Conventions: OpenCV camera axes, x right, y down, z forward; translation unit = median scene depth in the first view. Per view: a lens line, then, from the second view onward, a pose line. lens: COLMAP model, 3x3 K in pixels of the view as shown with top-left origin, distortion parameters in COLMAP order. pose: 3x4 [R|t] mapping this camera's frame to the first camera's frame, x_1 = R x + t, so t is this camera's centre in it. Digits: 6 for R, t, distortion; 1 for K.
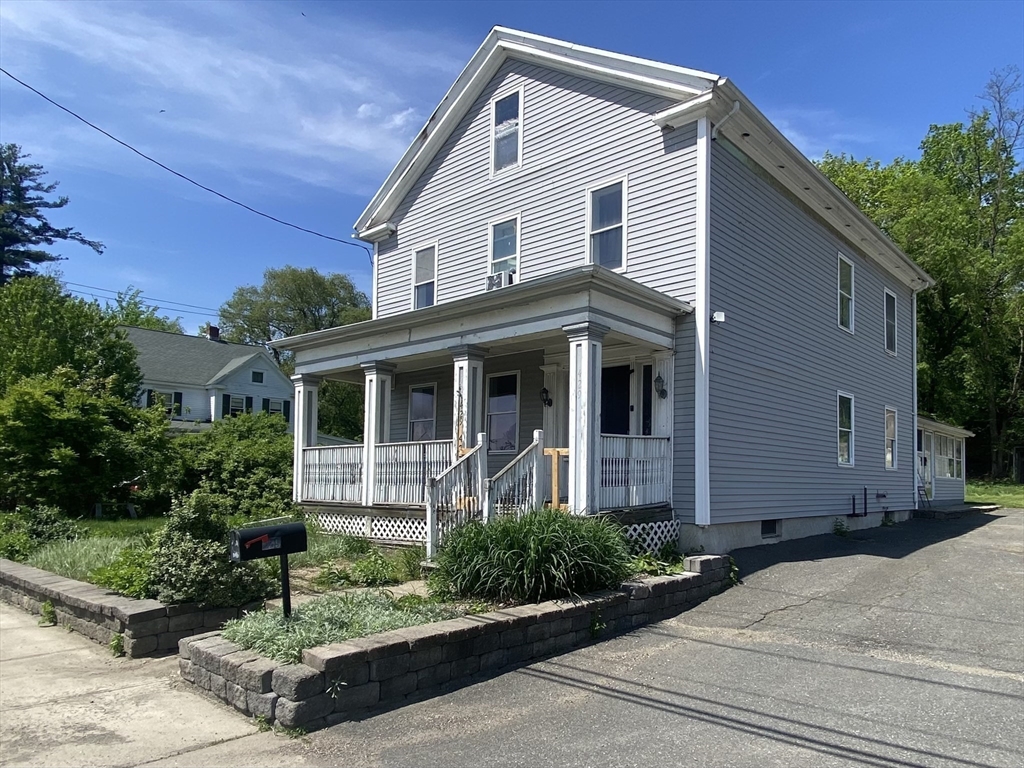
lens RADIAL K [[672.8, 0, 589.3], [0, 672.8, 448.0], [0, 0, 1]] dist [0.064540, 0.000193]
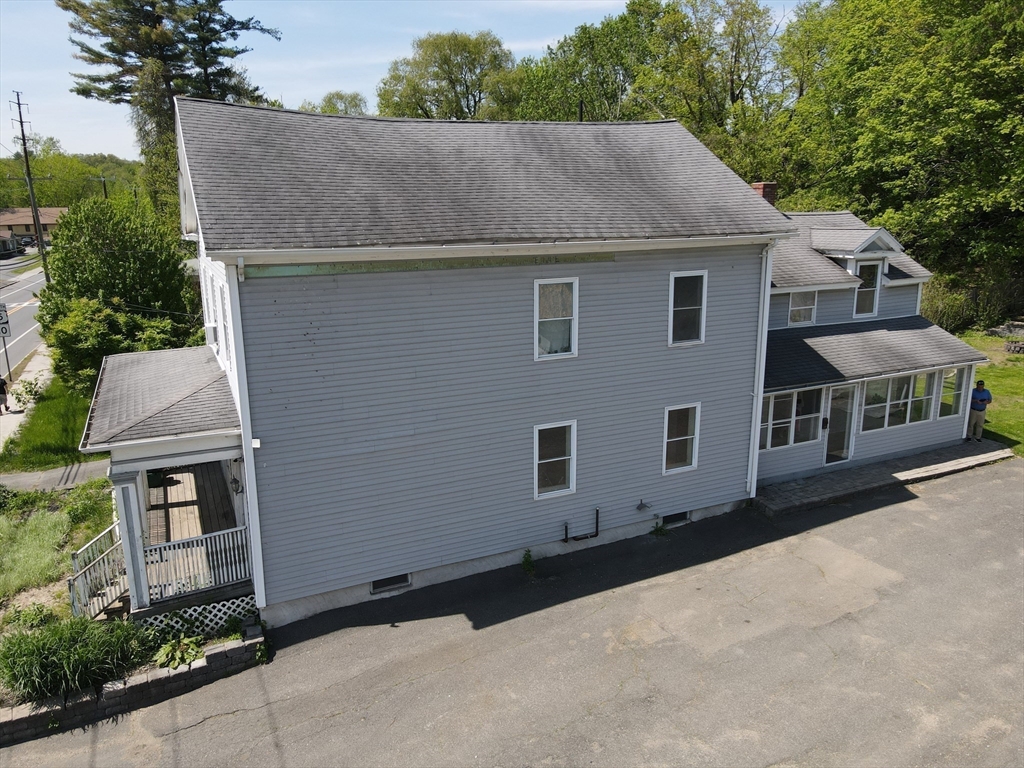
lens RADIAL K [[752.5, 0, 510.3], [0, 752.5, 381.1], [0, 0, 1]] dist [0.004136, 0.018079]
pose [[0.901582, 0.078126, -0.425496, 0.967029], [0.044065, 0.961858, 0.269977, -0.538154], [0.430359, -0.262156, 0.863751, 0.107560]]
